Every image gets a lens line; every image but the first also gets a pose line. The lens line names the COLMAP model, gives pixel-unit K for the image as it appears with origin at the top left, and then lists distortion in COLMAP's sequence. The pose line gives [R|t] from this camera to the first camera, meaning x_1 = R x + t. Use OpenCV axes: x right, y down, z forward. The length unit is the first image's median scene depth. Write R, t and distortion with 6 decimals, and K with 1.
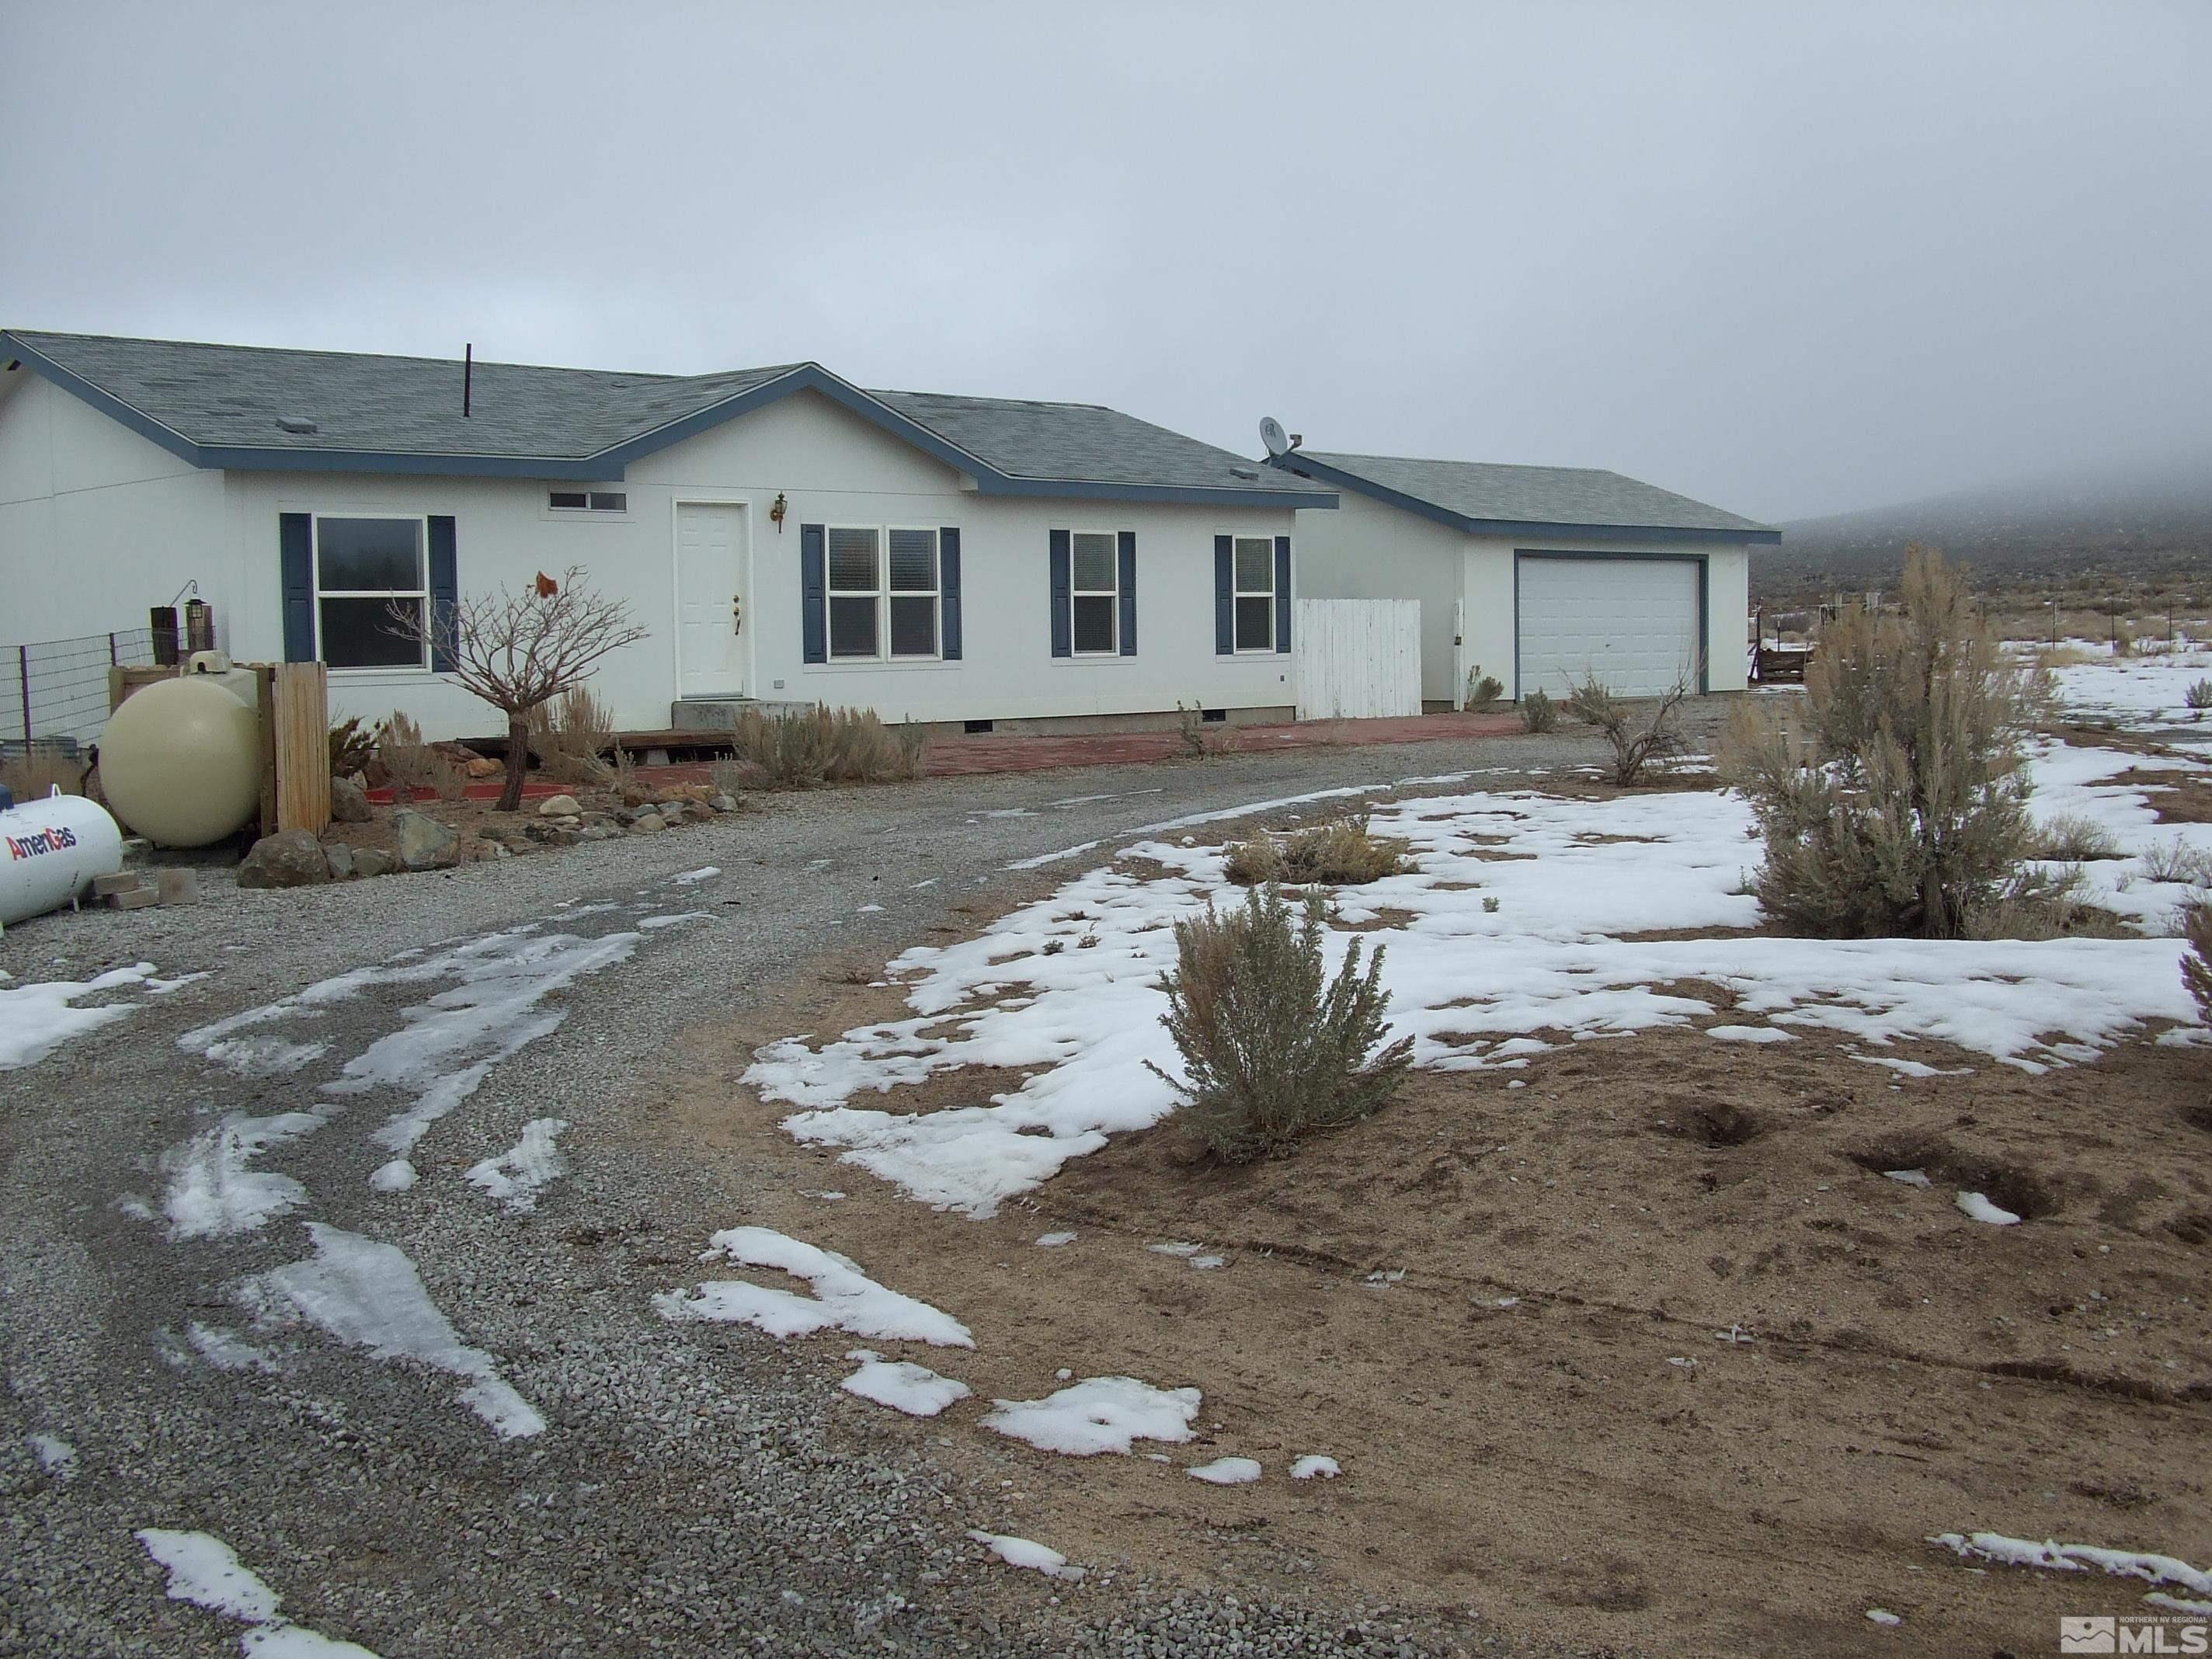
lens RADIAL K [[2492.8, 0, 1106.9], [0, 2492.8, 835.3], [0, 0, 1]] dist [-0.063830, 0.000000]
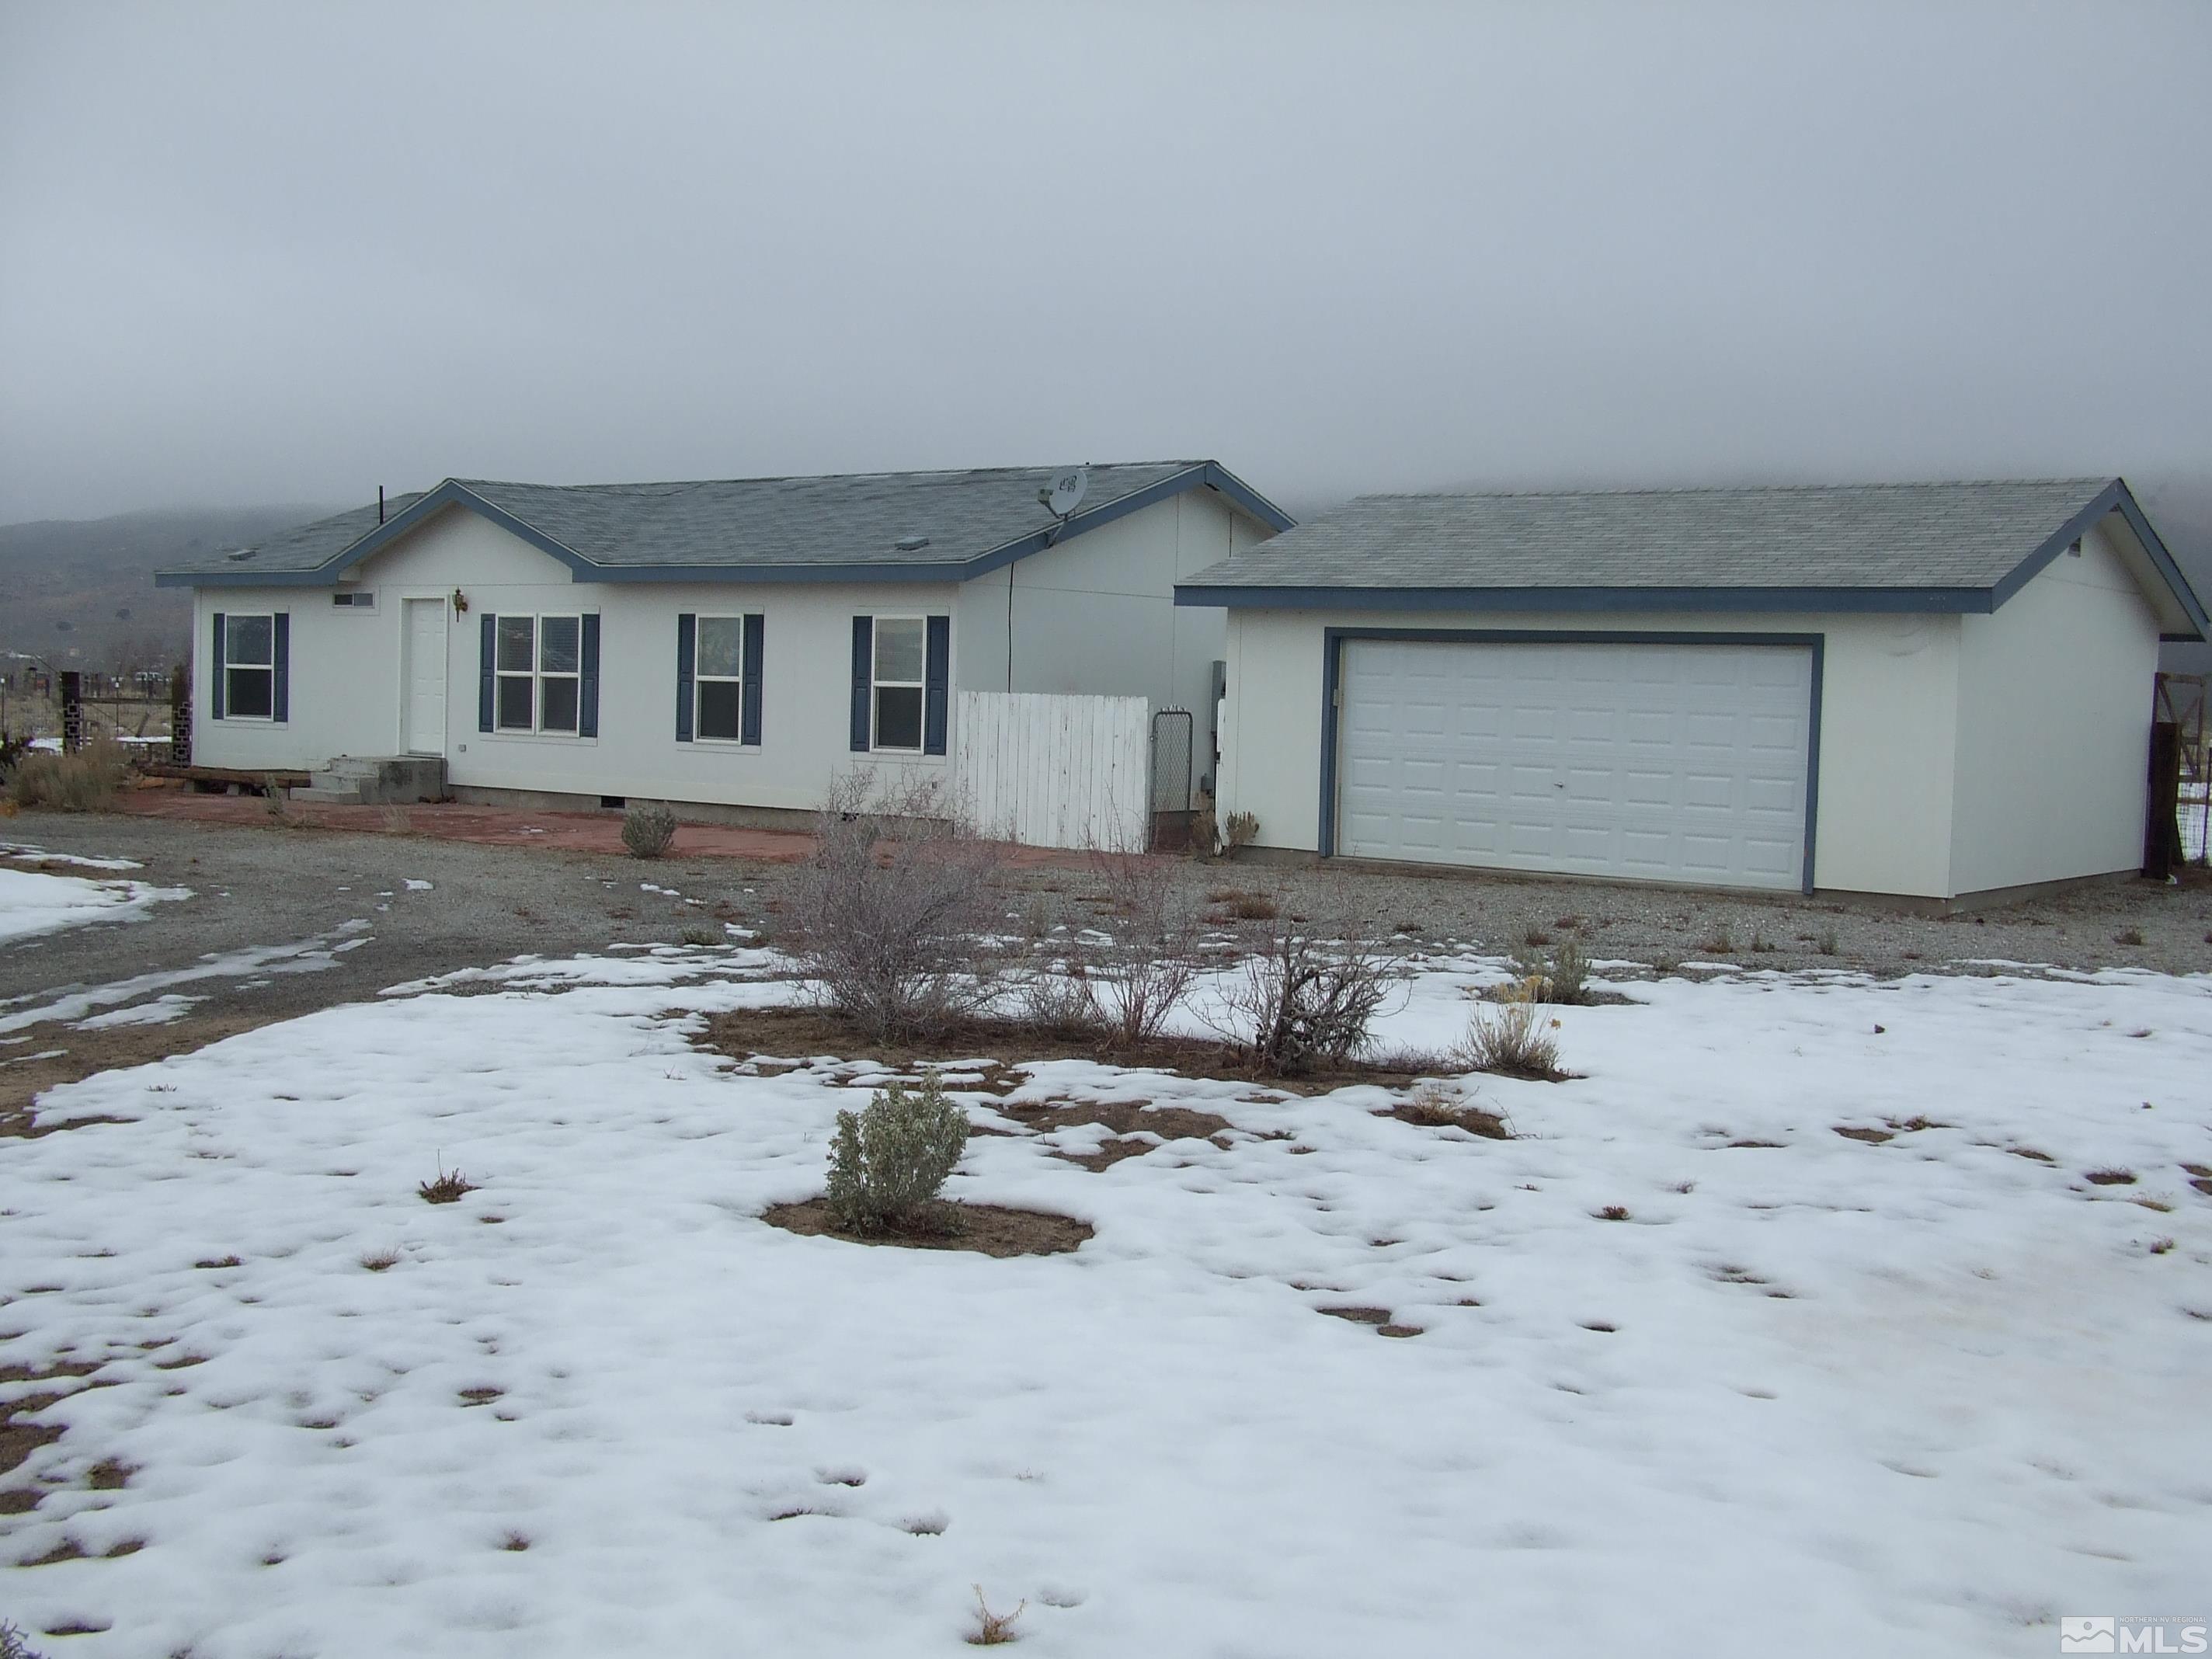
lens RADIAL K [[2492.8, 0, 1107.3], [0, 2492.8, 841.7], [0, 0, 1]] dist [-0.063830, 0.000000]
pose [[0.156014, 0.064006, -0.985679, 1.043219], [-0.122215, 0.991481, 0.045039, -0.102757], [0.980165, 0.113438, 0.162508, 1.066083]]
